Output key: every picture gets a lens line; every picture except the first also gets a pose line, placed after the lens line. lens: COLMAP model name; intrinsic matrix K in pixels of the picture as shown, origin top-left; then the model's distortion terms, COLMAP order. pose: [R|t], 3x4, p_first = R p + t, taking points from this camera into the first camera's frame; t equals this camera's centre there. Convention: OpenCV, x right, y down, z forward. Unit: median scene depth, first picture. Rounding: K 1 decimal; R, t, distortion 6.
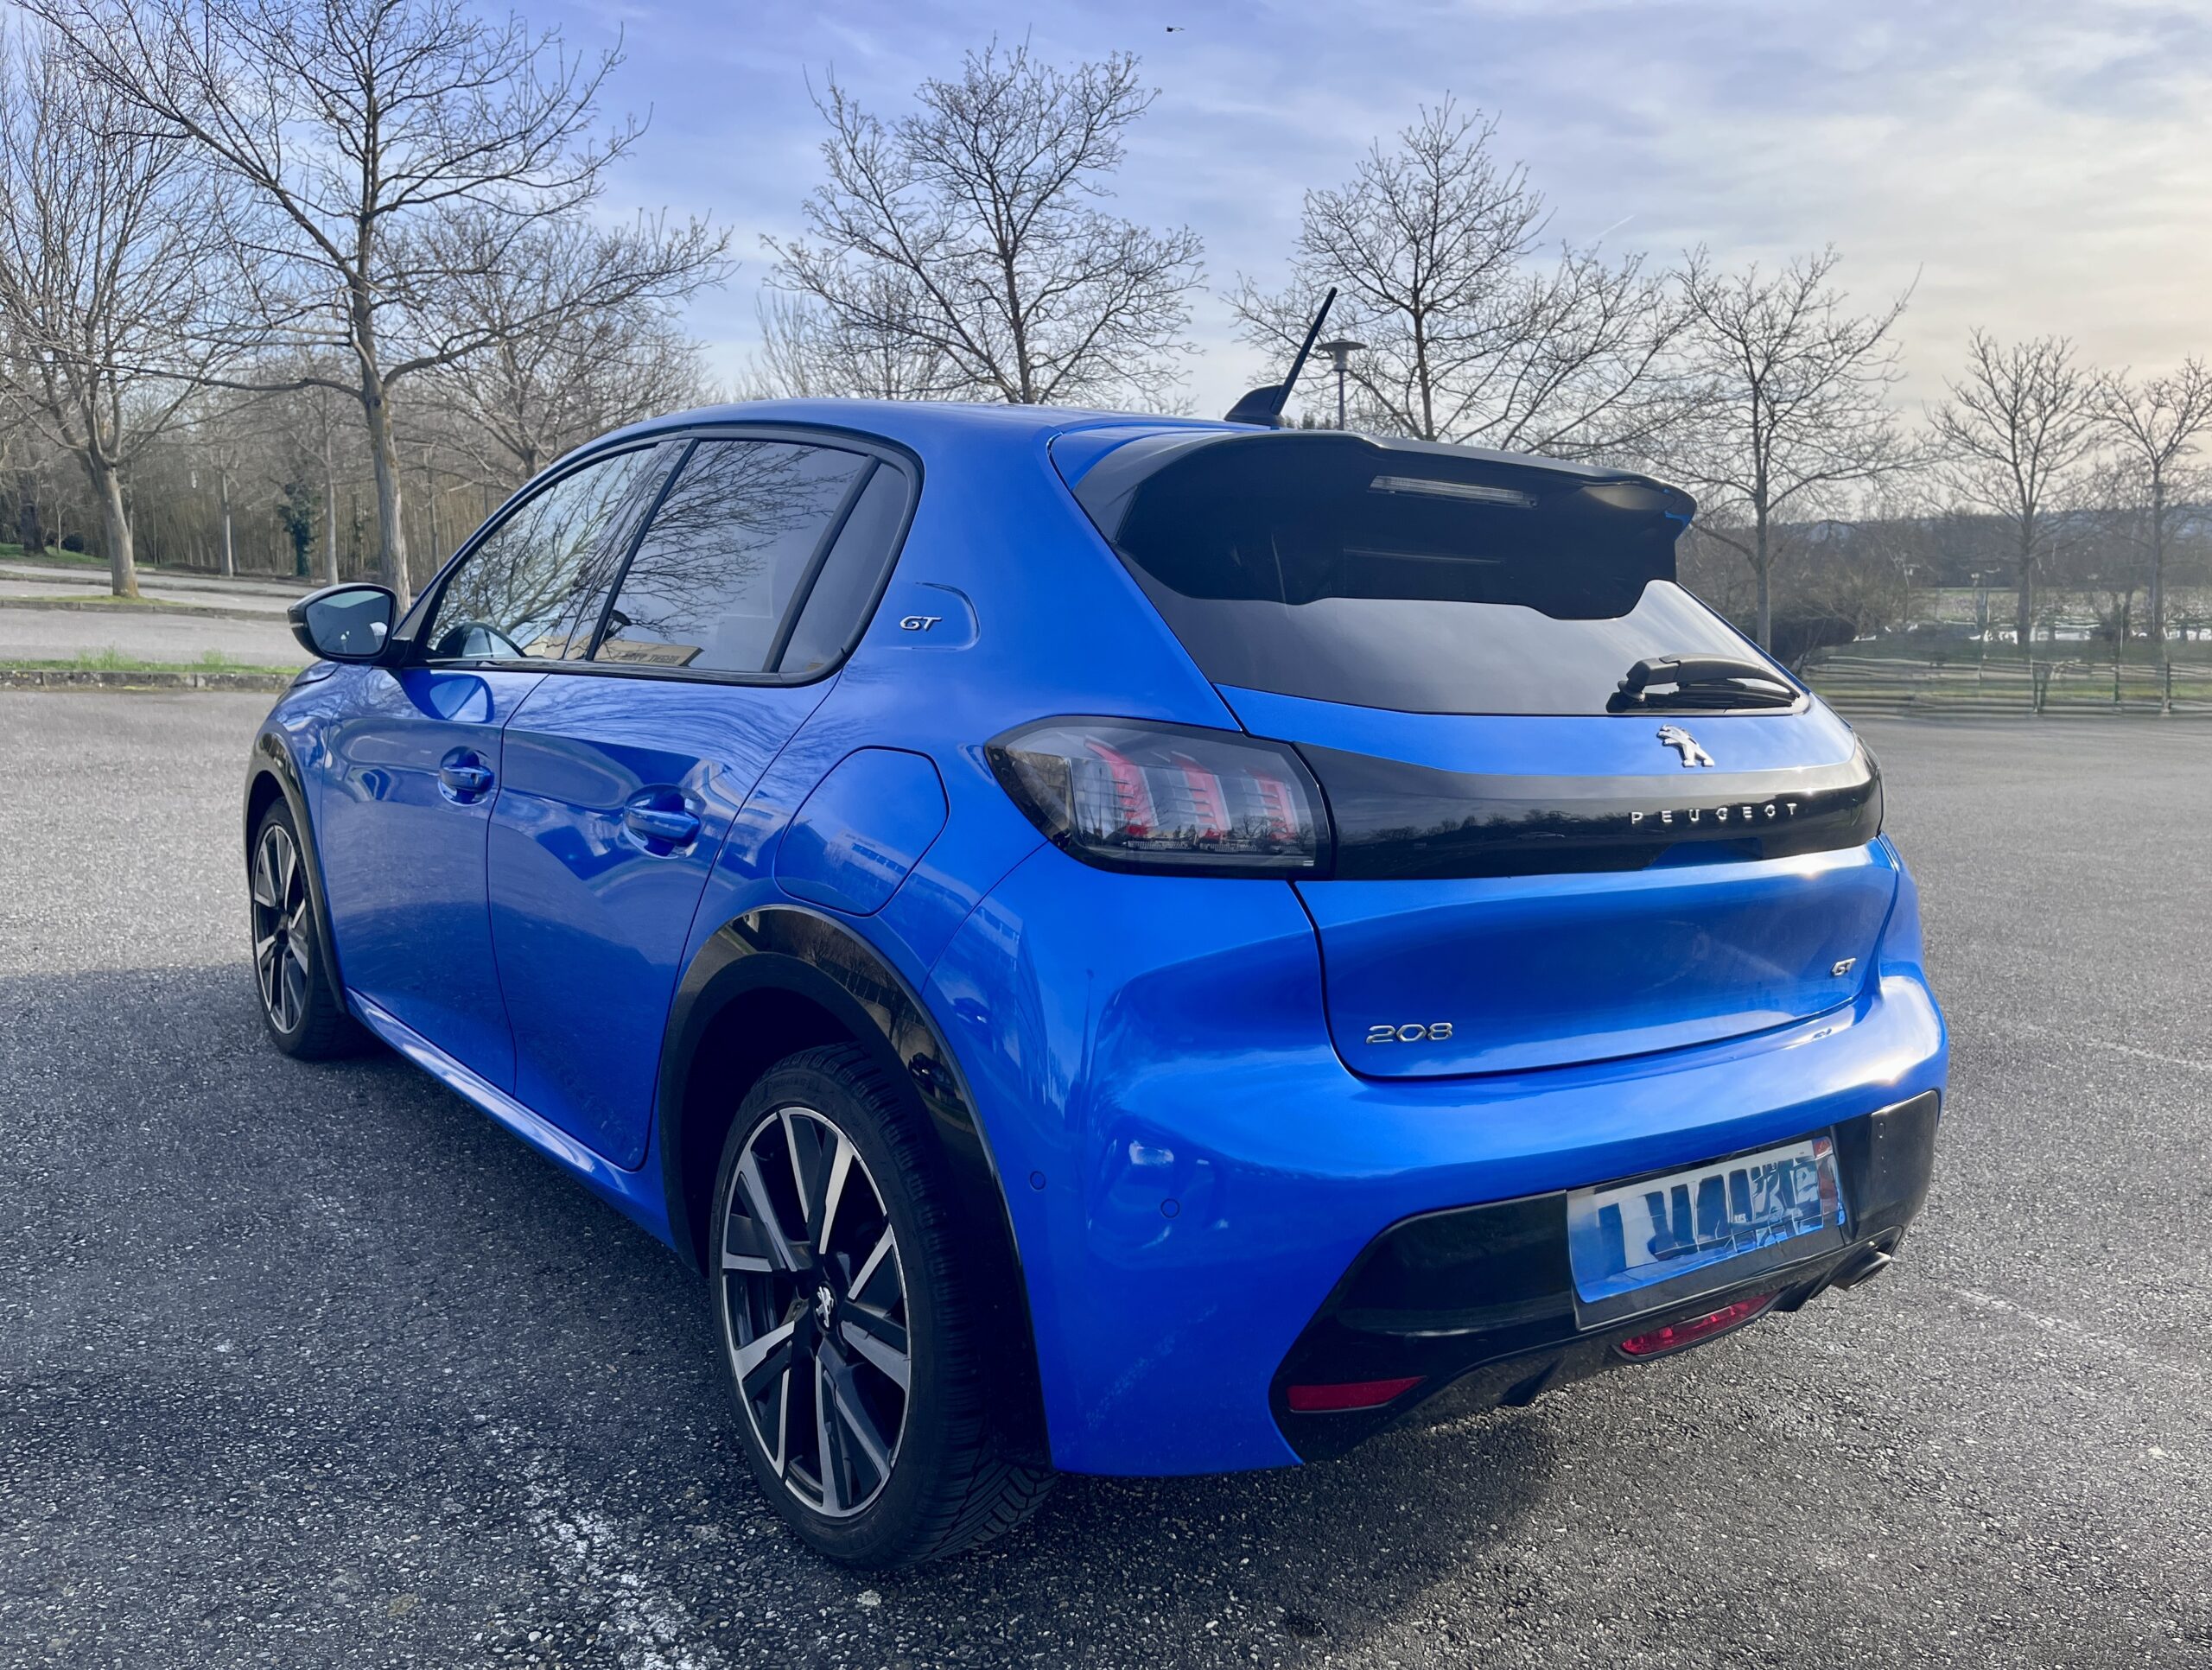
lens RADIAL K [[1690.3, 0, 1152.3], [0, 1690.3, 851.7], [0, 0, 1]] dist [0.045855, -0.077358]
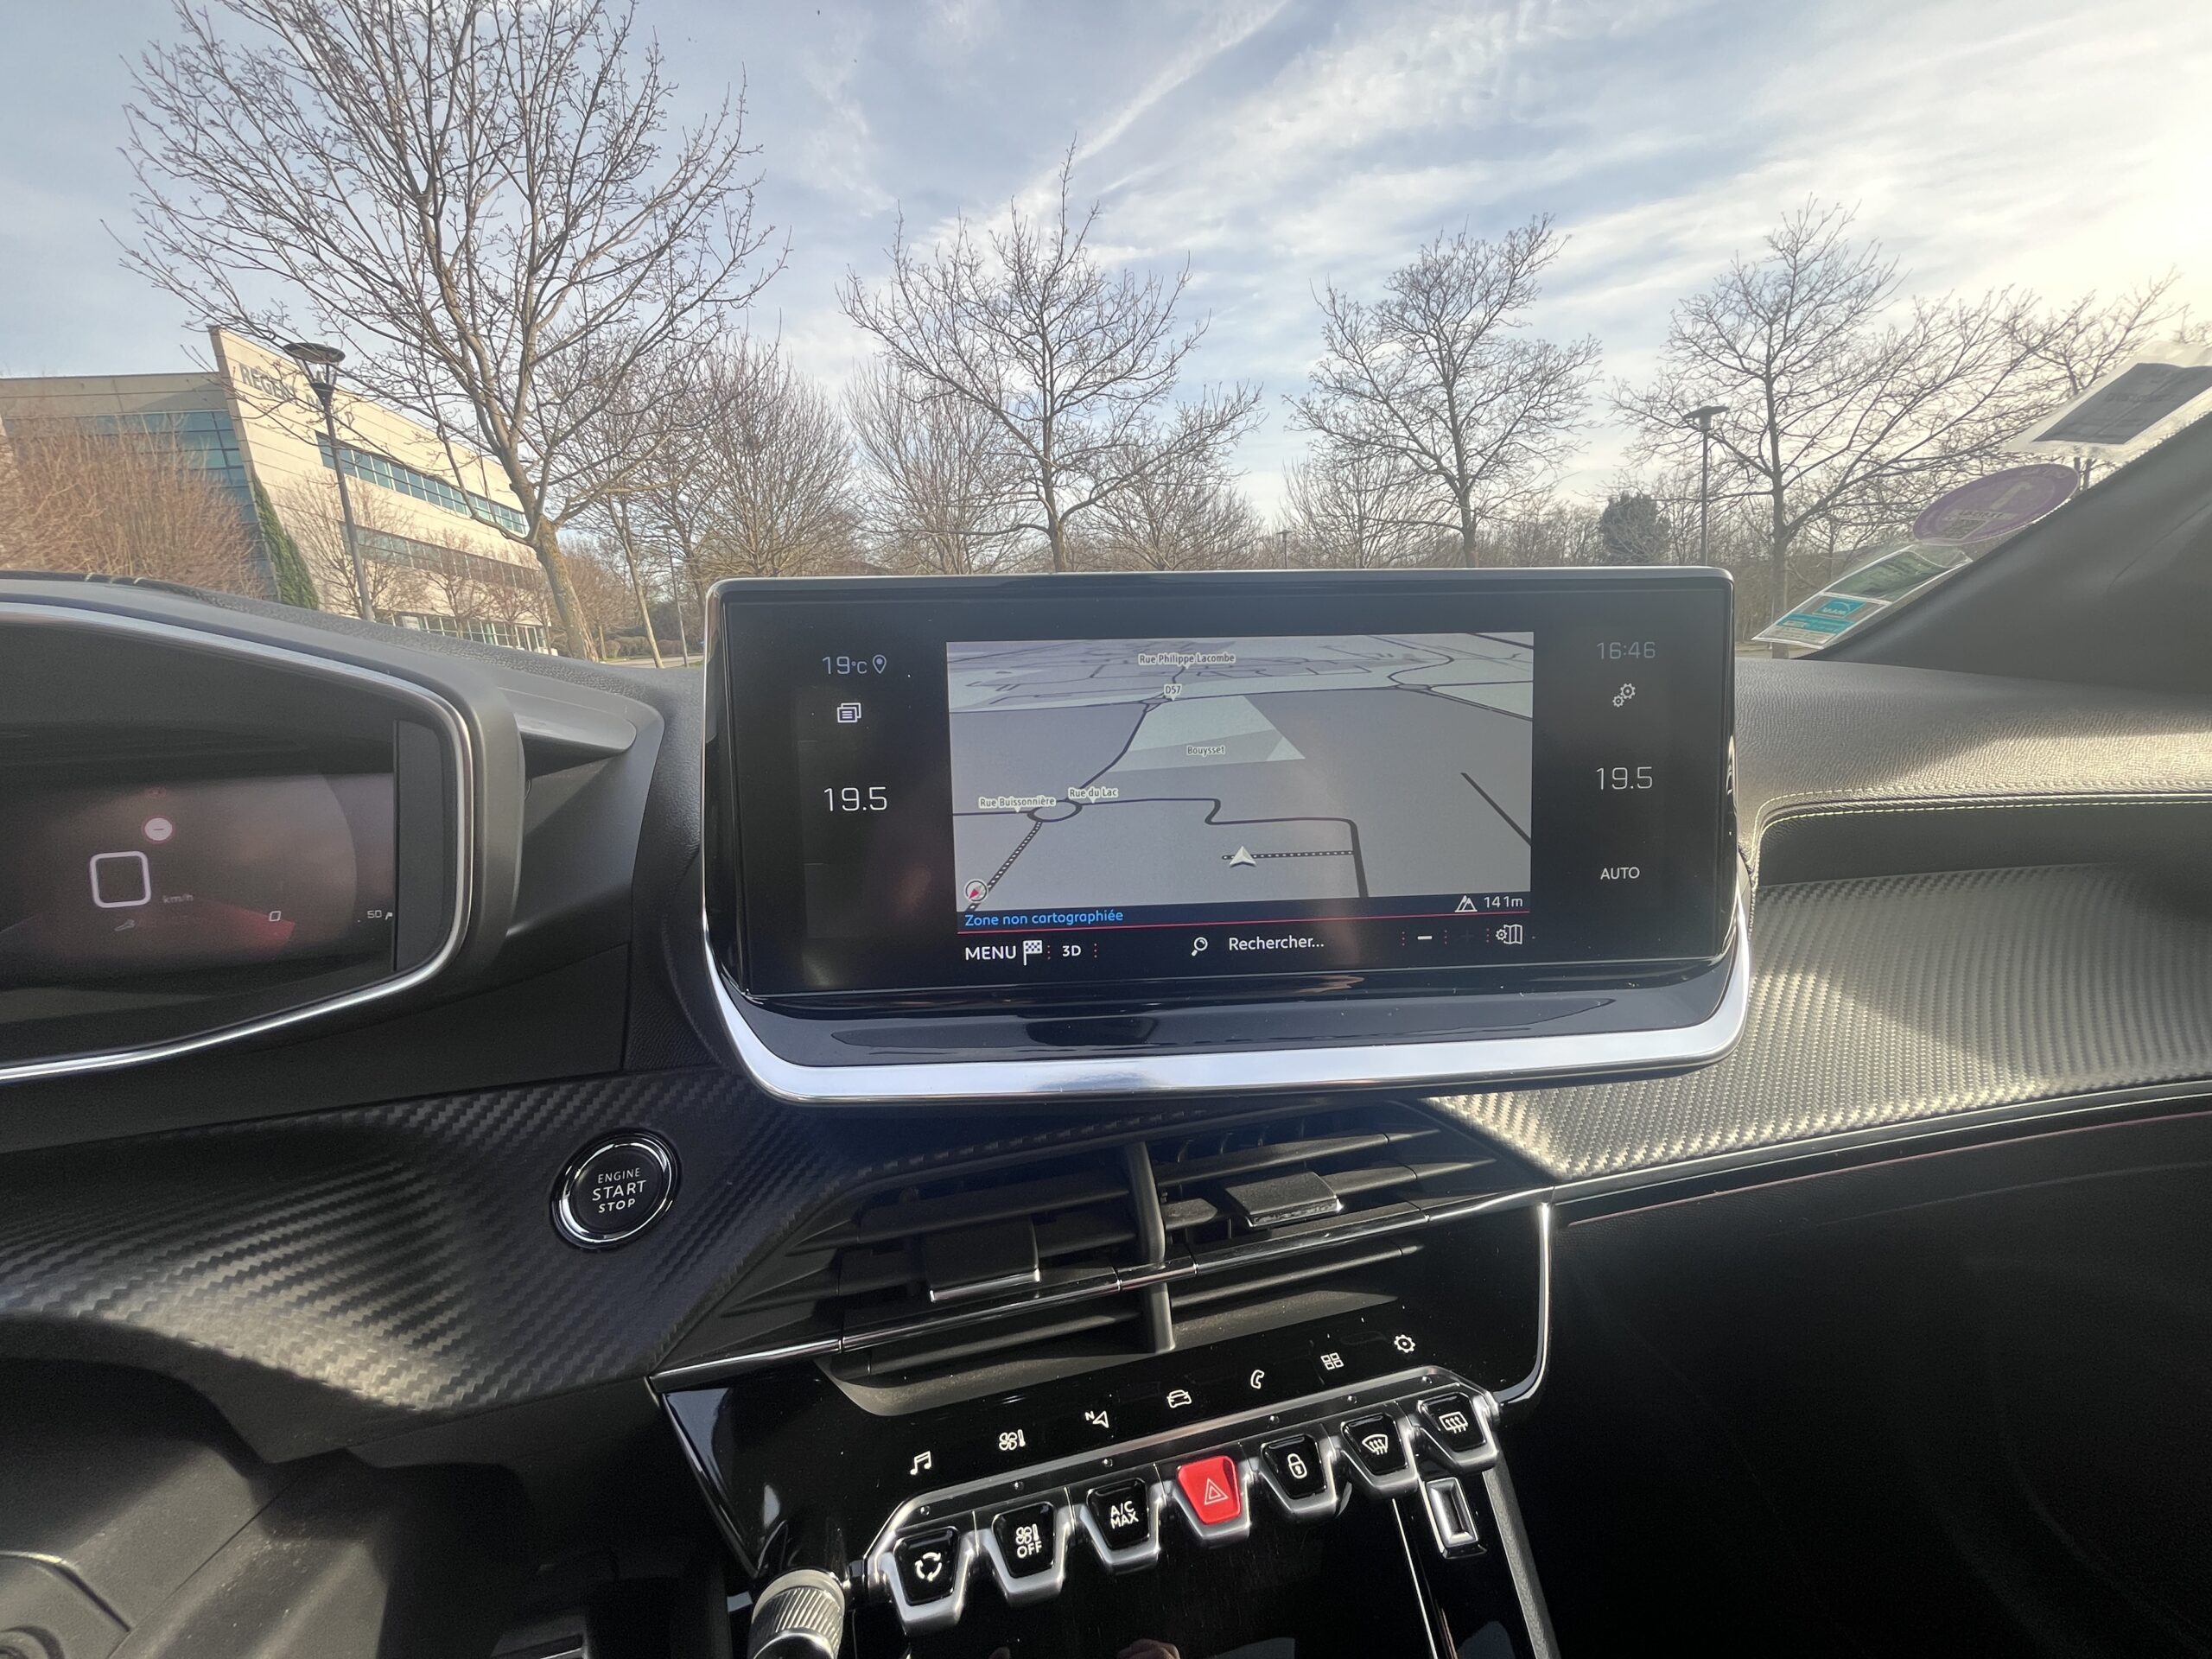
lens RADIAL K [[890.4, 0, 1106.0], [0, 890.4, 829.5], [0, 0, 1]] dist [-0.003193, 0.000448]
pose [[0.909987, 0.009698, -0.414524, -0.033155], [0.017779, 0.997894, 0.062375, -0.019724], [0.414256, -0.064130, 0.907898, 0.155624]]
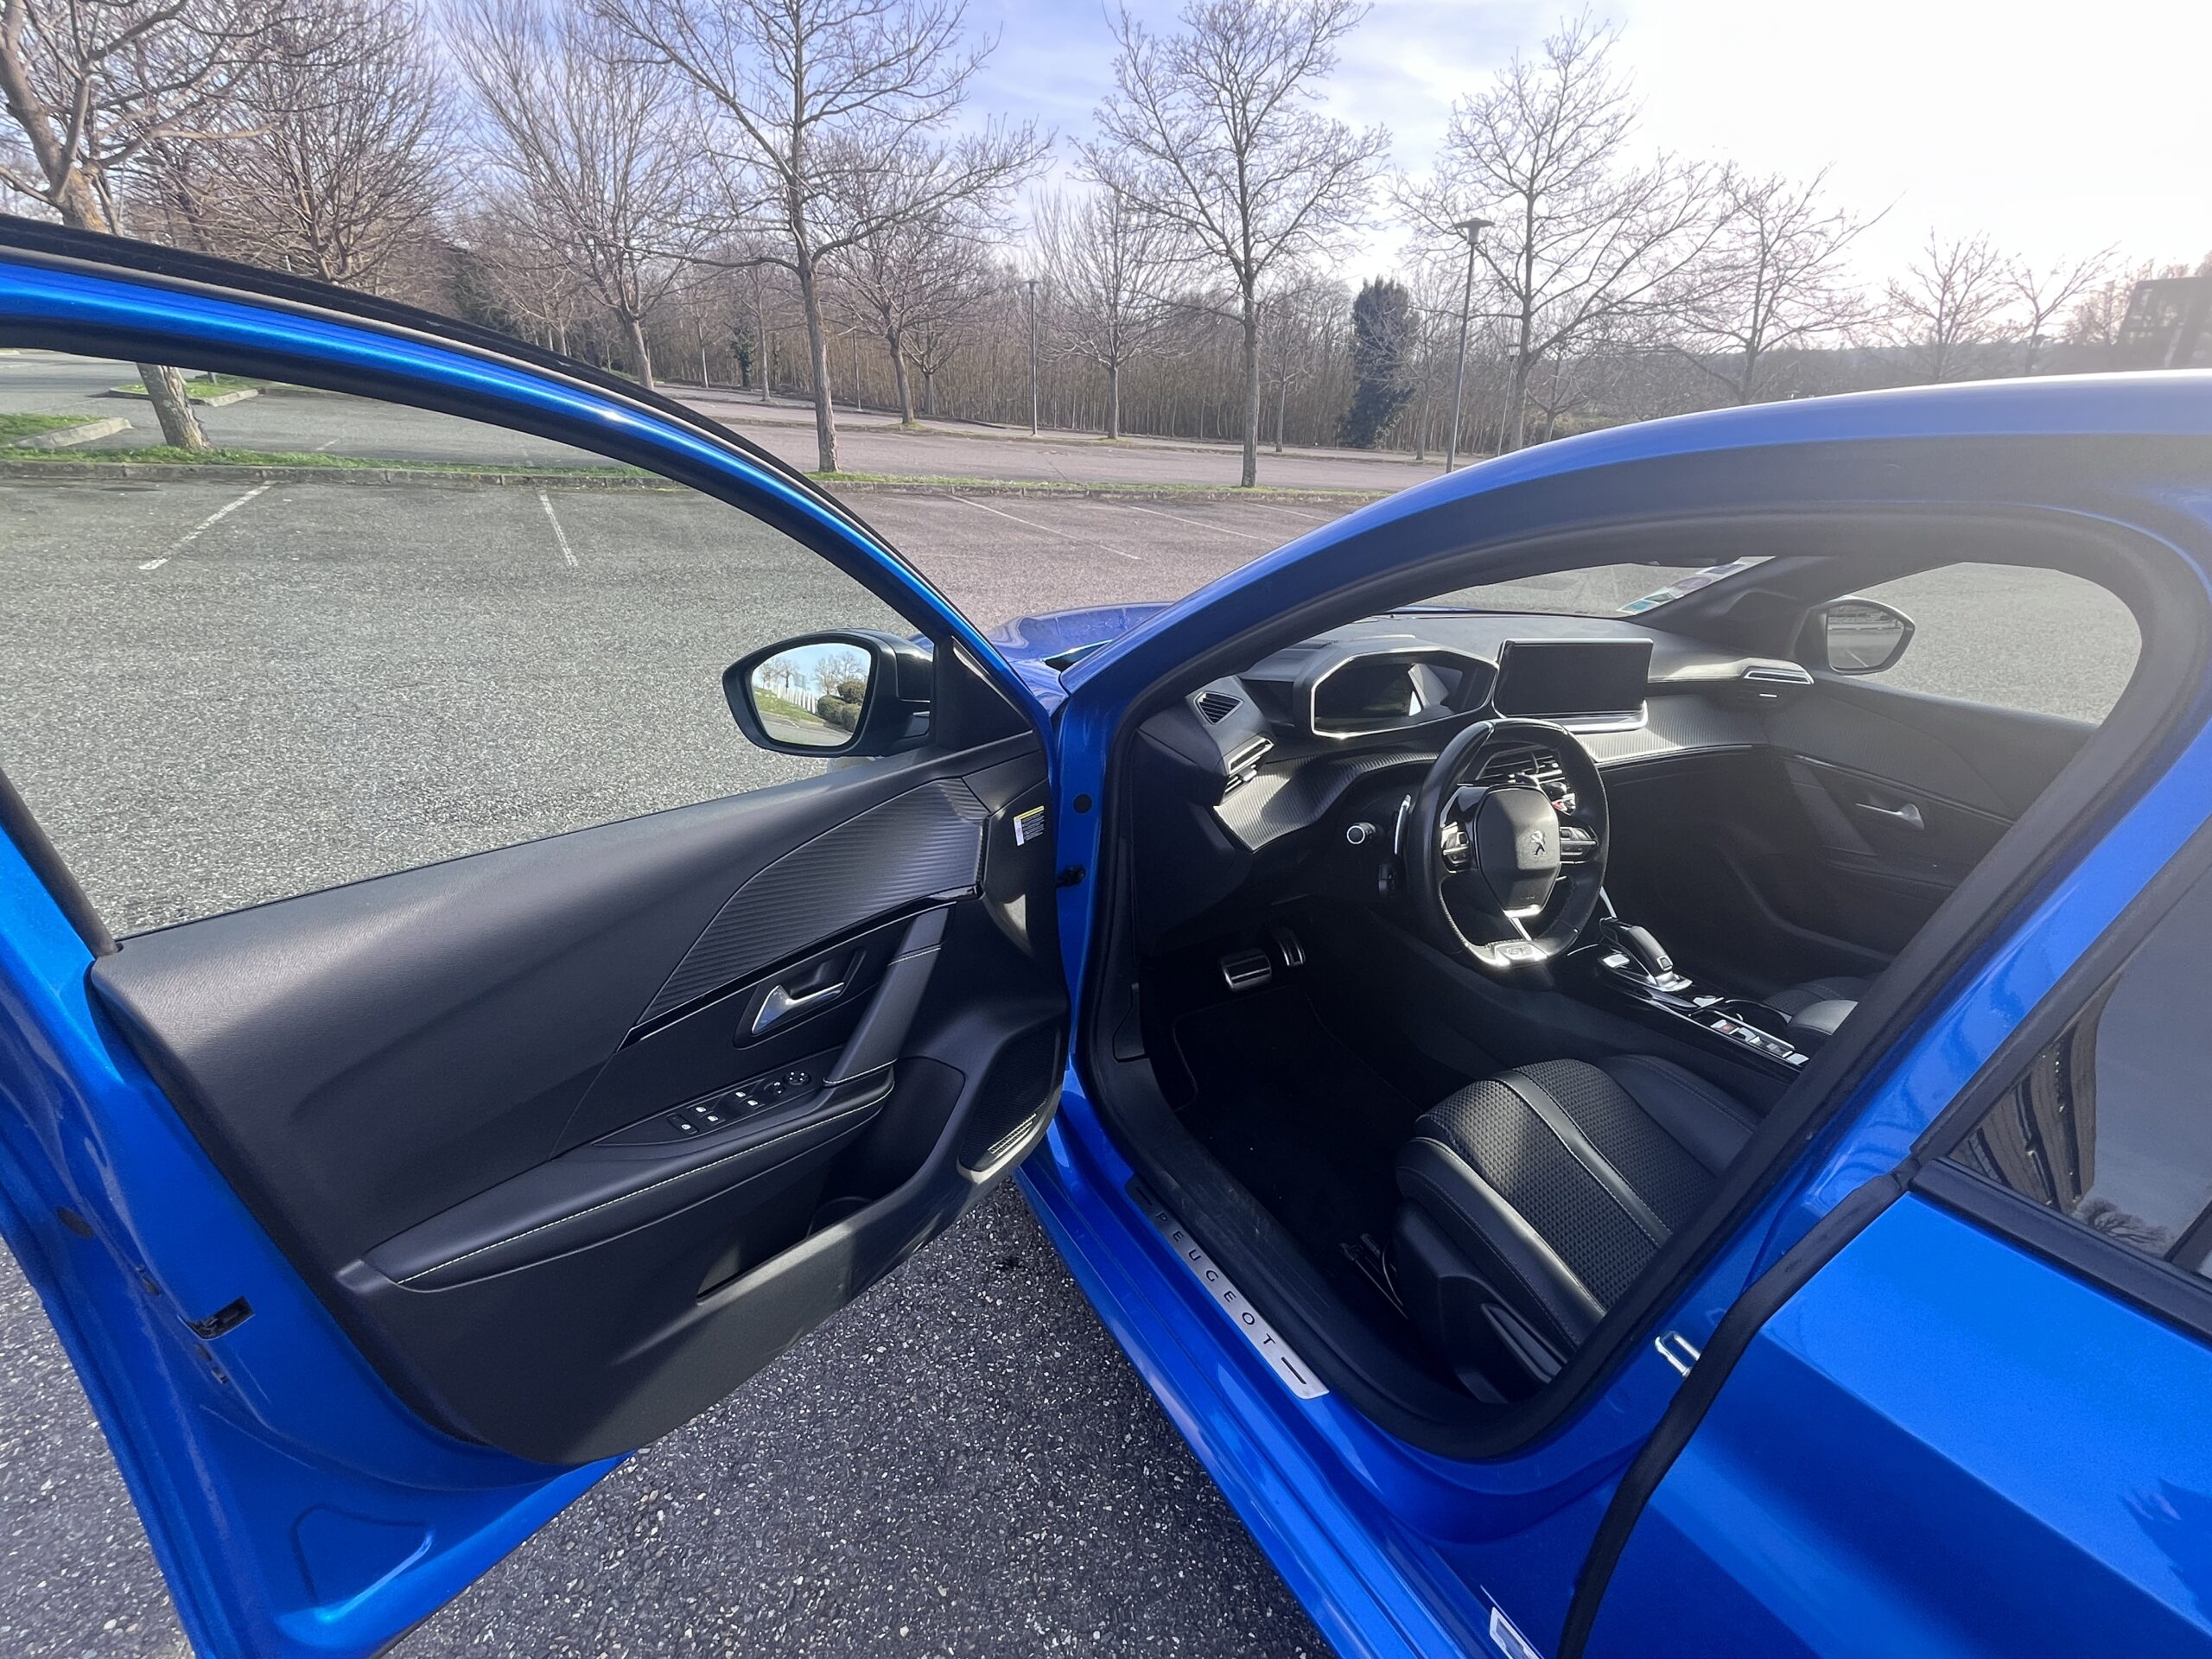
lens RADIAL K [[1004.2, 0, 1106.0], [0, 1004.2, 829.5], [0, 0, 1]] dist [-0.013164, 0.000046]
pose [[0.990174, 0.064055, -0.124305, -0.059320], [-0.030928, 0.967220, 0.252050, -0.026777], [0.136375, -0.245729, 0.959697, 0.093486]]
